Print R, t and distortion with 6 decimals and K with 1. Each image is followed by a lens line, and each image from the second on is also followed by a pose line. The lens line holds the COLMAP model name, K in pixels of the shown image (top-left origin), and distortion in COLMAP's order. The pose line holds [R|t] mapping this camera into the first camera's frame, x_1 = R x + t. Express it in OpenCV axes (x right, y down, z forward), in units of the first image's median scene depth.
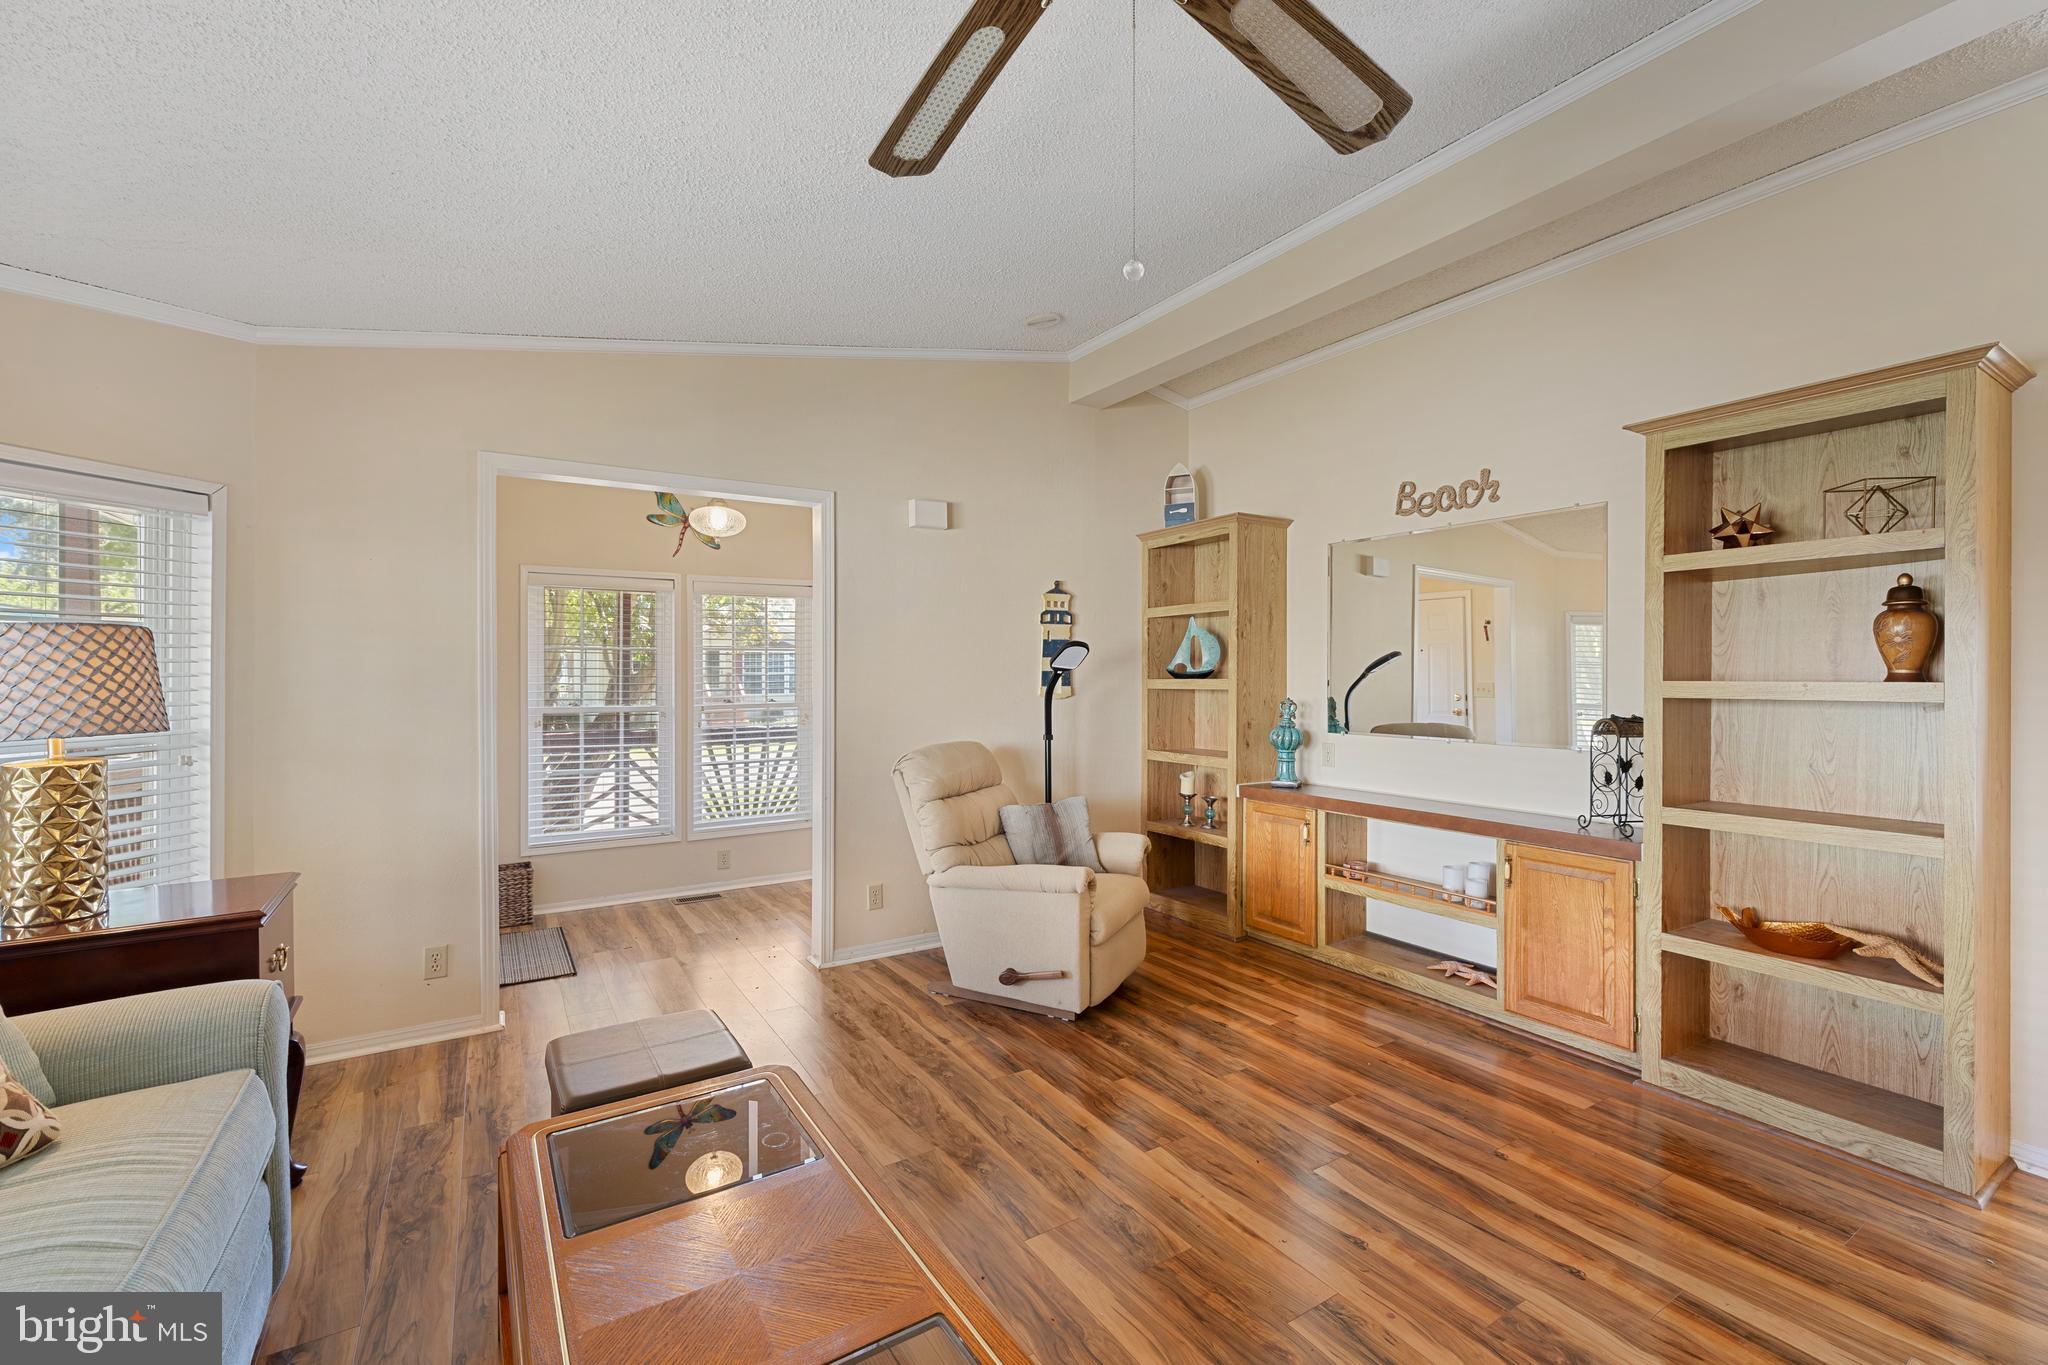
lens RADIAL K [[858.6, 0, 1012.7], [0, 858.6, 675.7], [0, 0, 1]] dist [0.000350, -0.000266]
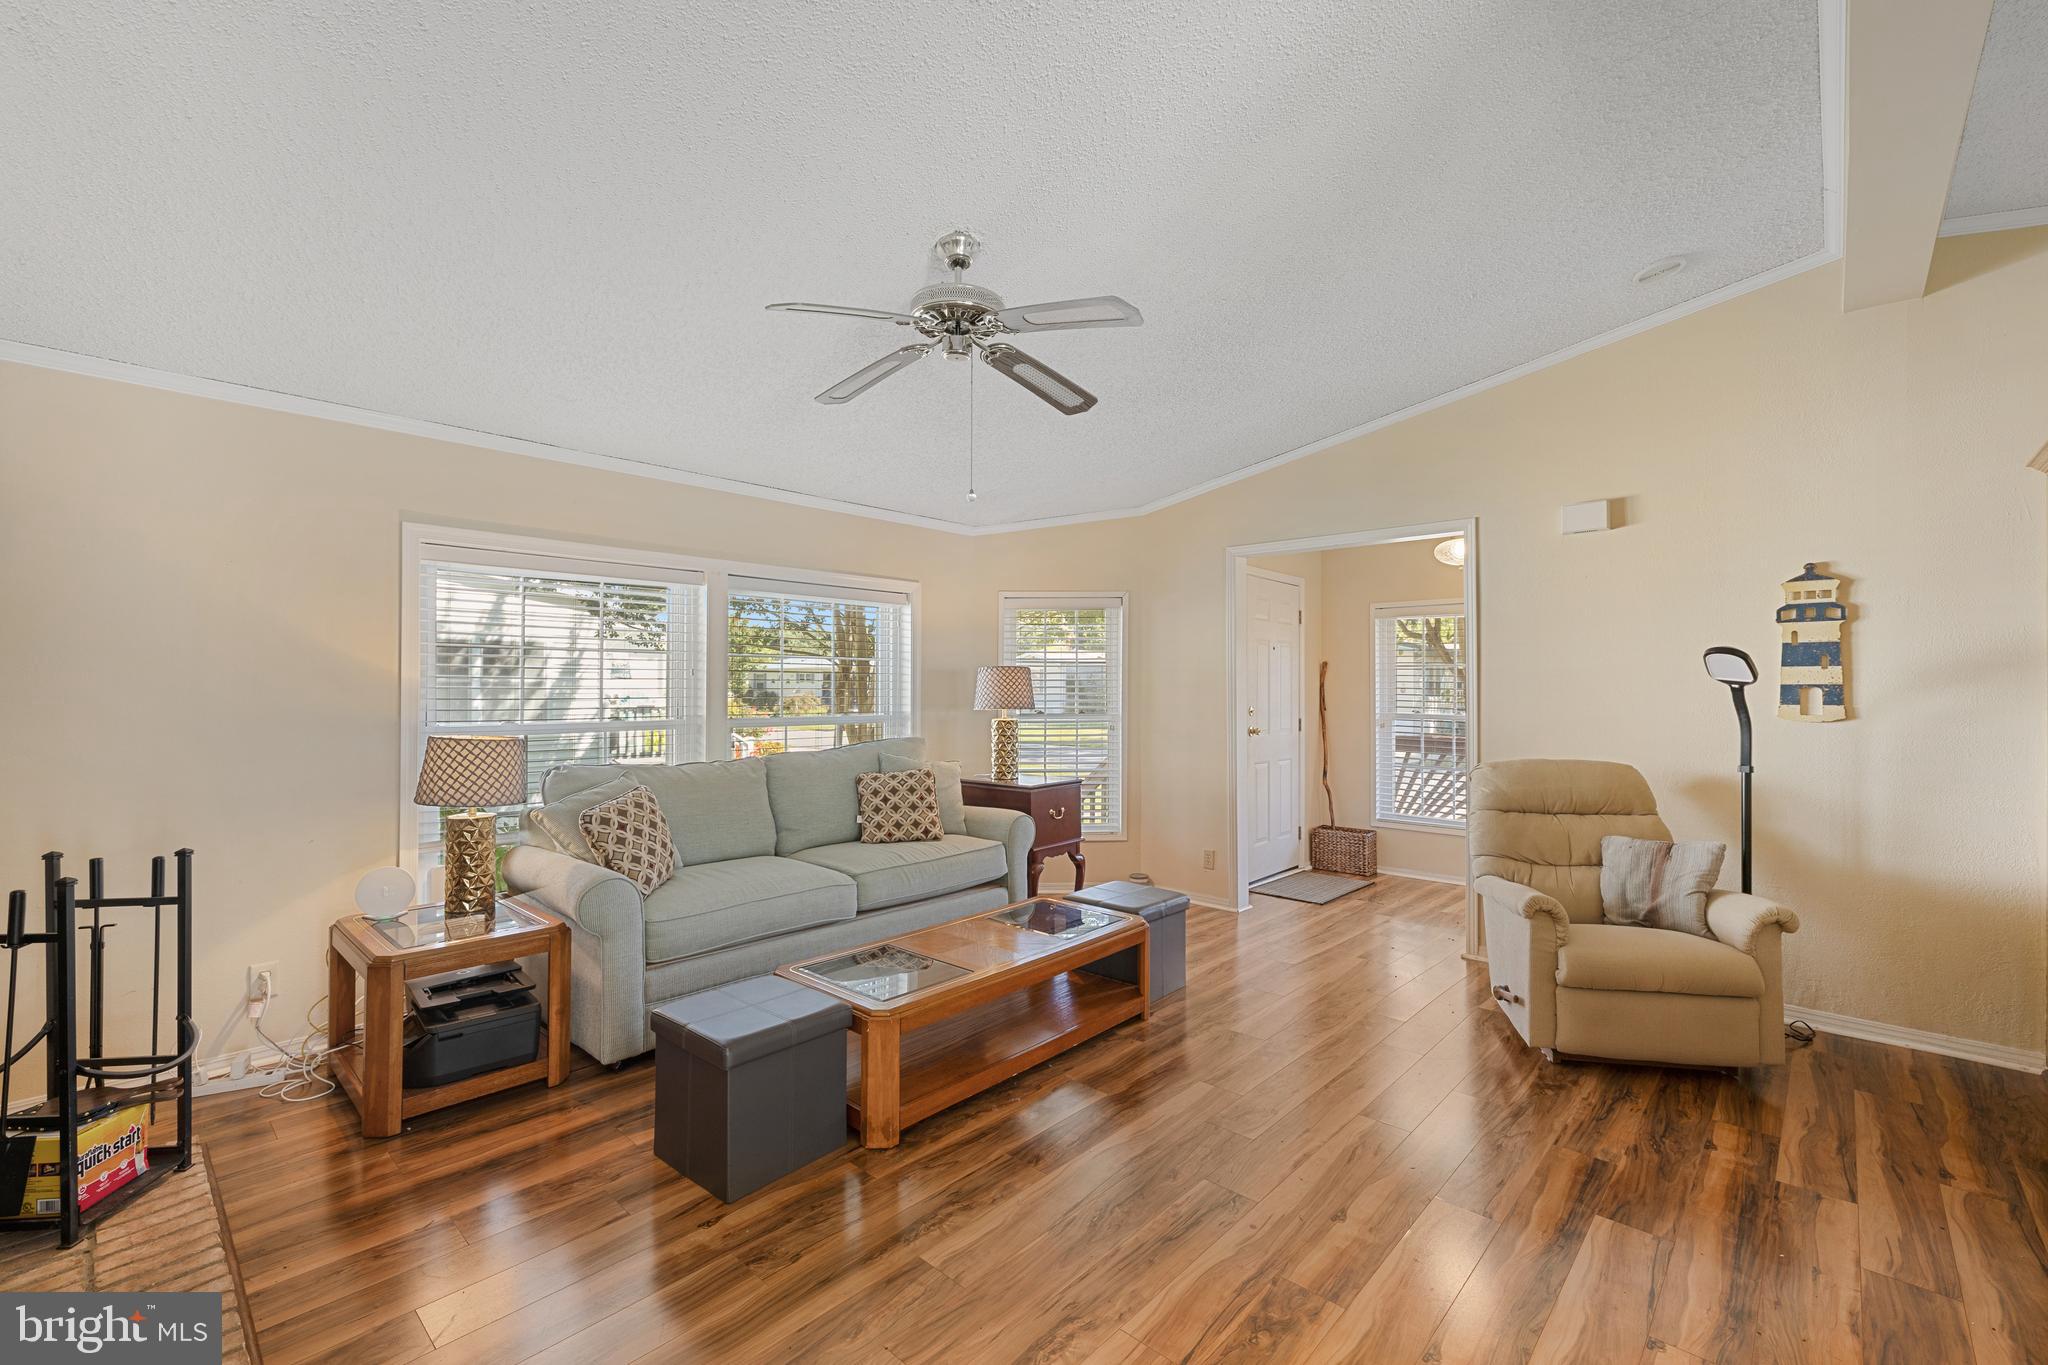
lens RADIAL K [[858.6, 0, 1015.8], [0, 858.6, 680.2], [0, 0, 1]] dist [0.000350, -0.000266]
pose [[0.264516, -0.002180, -0.964379, 0.590111], [-0.001787, 0.999995, -0.002750, -0.005868], [0.964380, 0.002451, 0.264510, 0.140089]]
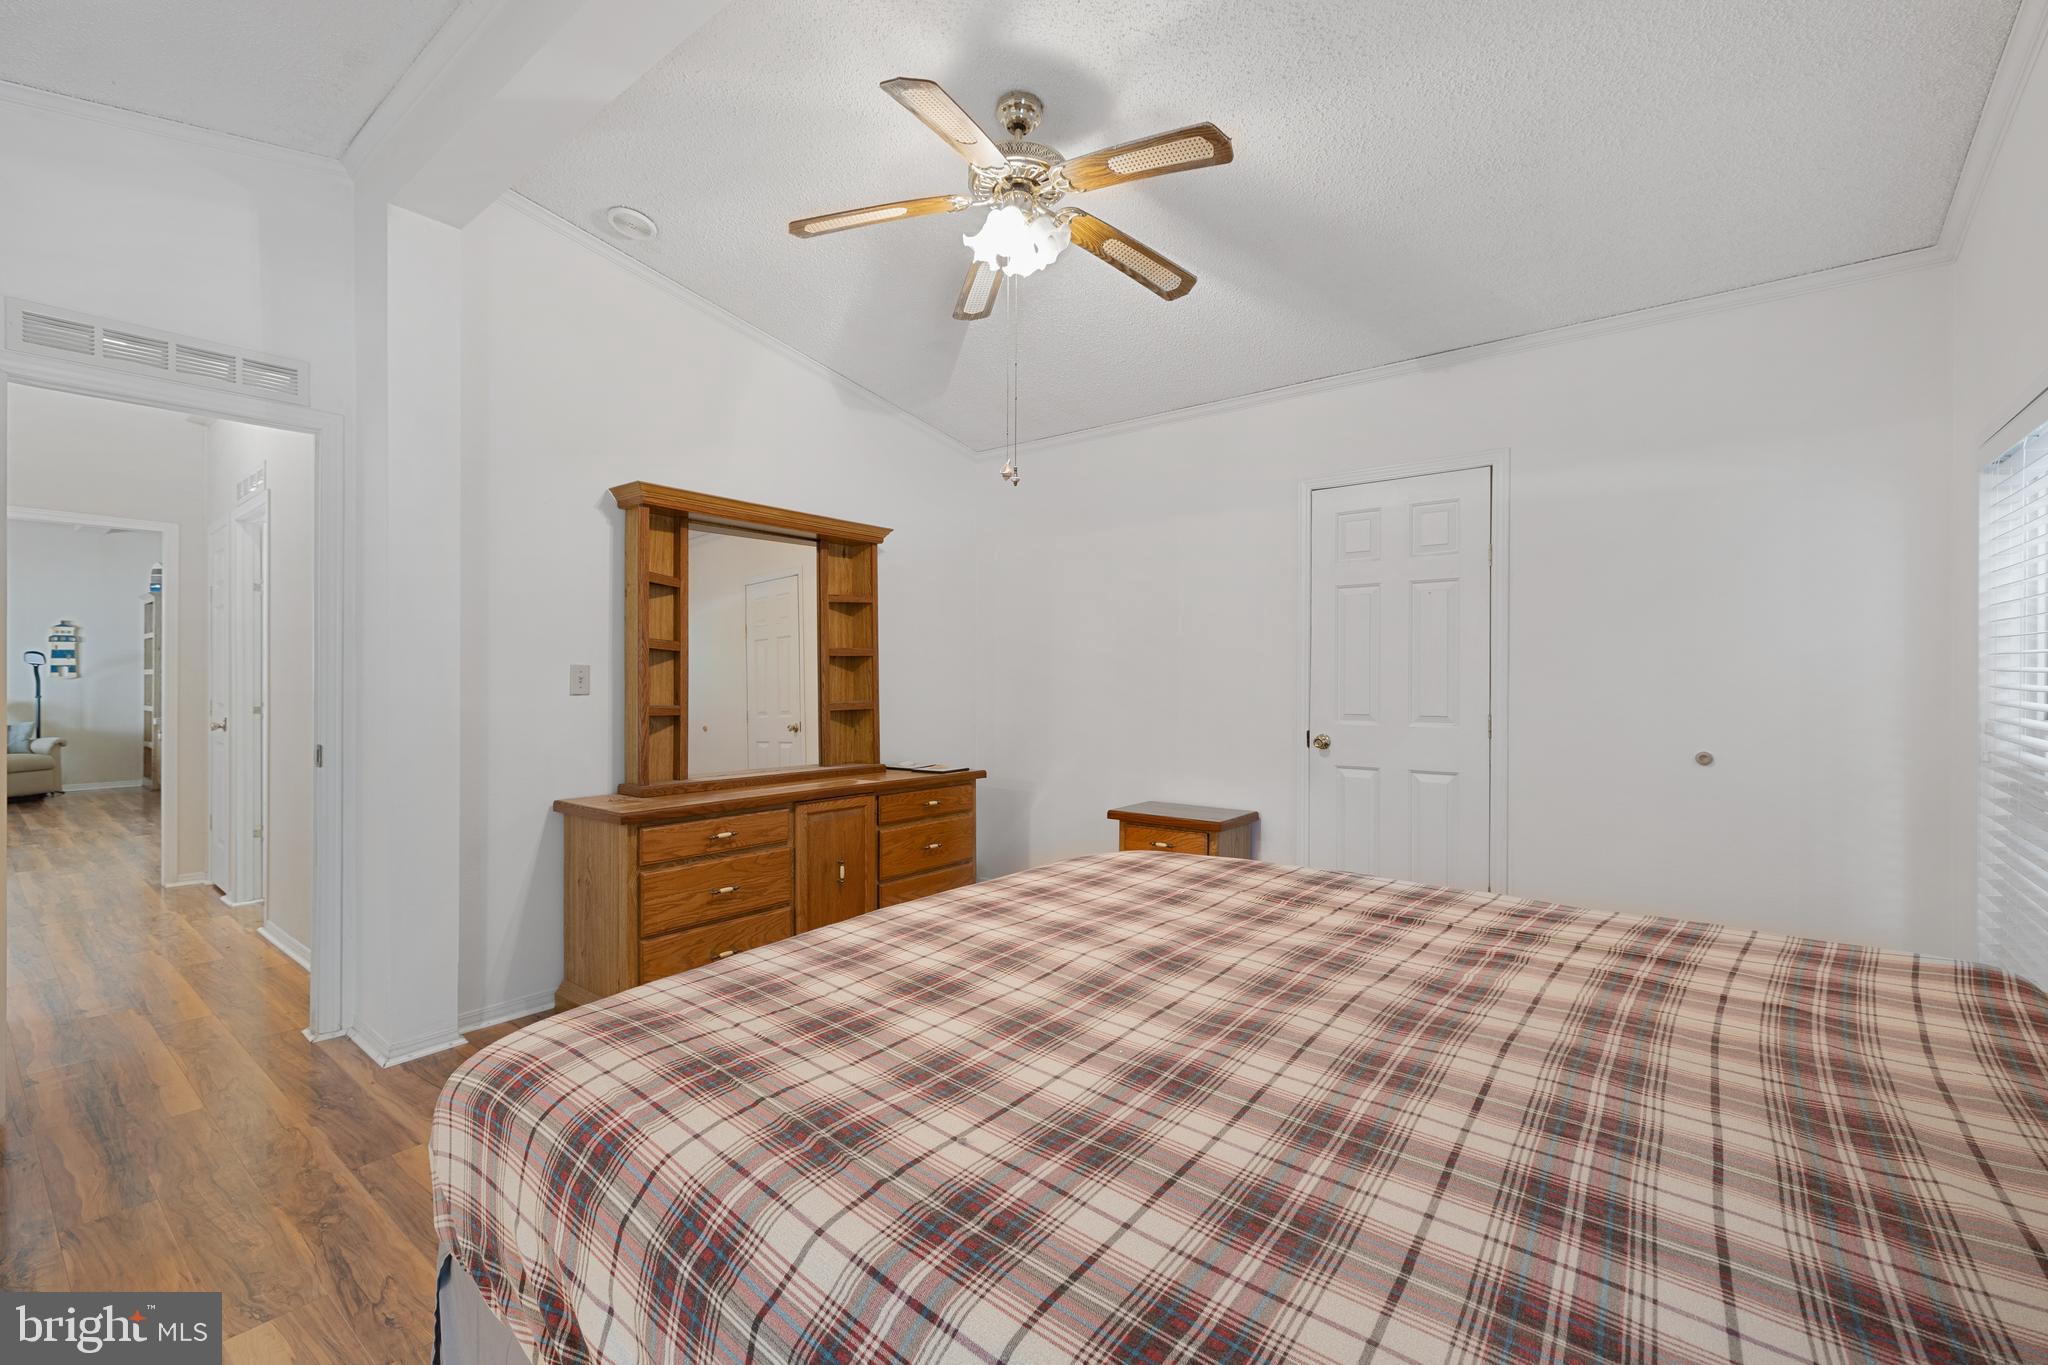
lens RADIAL K [[858.6, 0, 1023.4], [0, 858.6, 673.2], [0, 0, 1]] dist [0.000350, -0.000266]
pose [[0.935653, 0.002599, 0.352911, 1.458135], [-0.003981, 0.999987, 0.003188, -0.001913], [-0.352898, -0.004388, 0.935651, -1.691496]]
